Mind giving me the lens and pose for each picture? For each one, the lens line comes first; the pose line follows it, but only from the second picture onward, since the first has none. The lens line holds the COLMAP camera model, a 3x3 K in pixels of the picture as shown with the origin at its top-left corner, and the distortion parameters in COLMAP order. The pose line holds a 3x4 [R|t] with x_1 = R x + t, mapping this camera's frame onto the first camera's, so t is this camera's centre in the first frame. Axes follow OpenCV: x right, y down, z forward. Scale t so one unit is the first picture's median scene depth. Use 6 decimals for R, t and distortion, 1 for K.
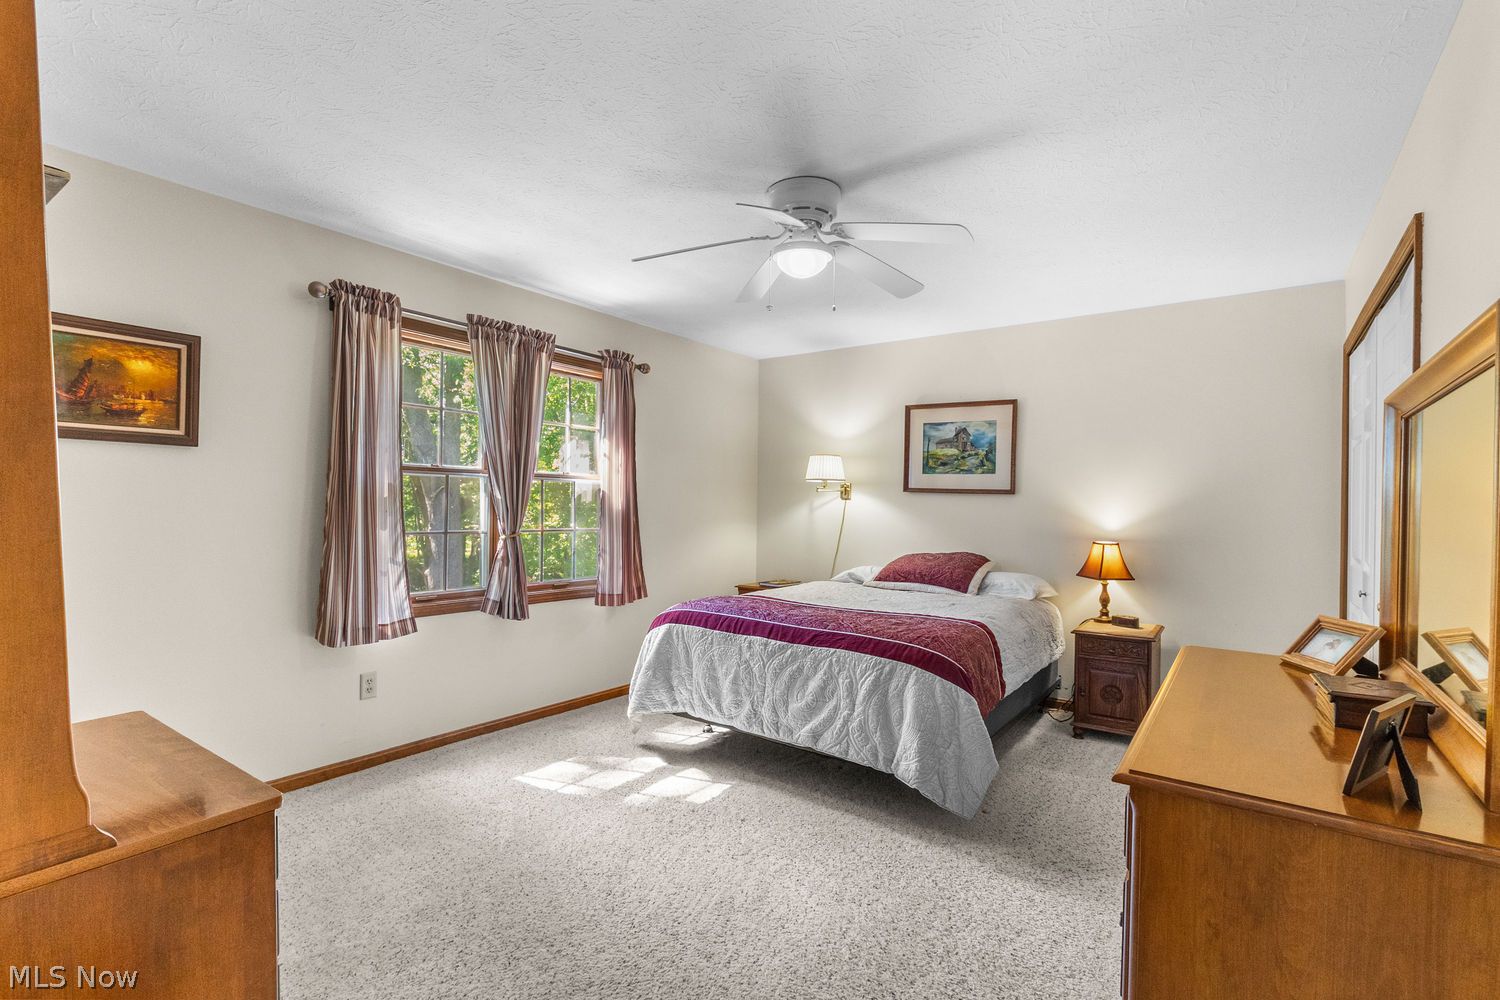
lens RADIAL K [[700.7, 0, 750.2], [0, 700.7, 503.3], [0, 0, 1]] dist [0.000946, 0.002977]
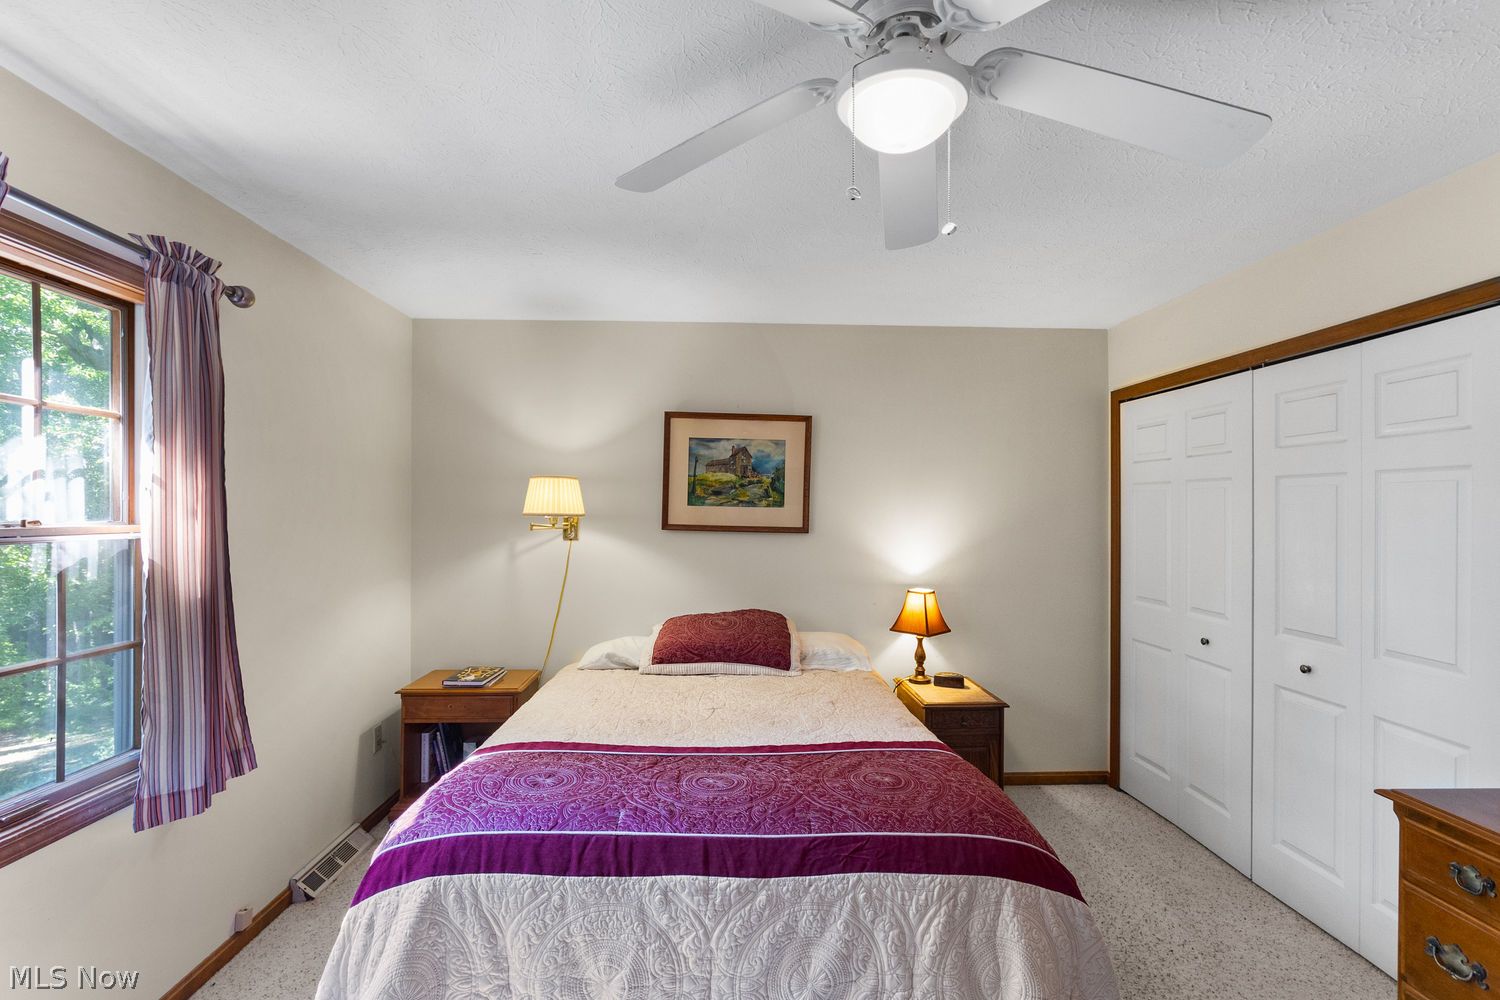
lens RADIAL K [[700.7, 0, 750.5], [0, 700.7, 507.5], [0, 0, 1]] dist [0.000946, 0.002977]
pose [[0.789748, -0.007968, 0.613380, -0.174192], [0.004583, 0.999964, 0.007089, -0.048992], [-0.613414, -0.002788, 0.789756, 0.406295]]
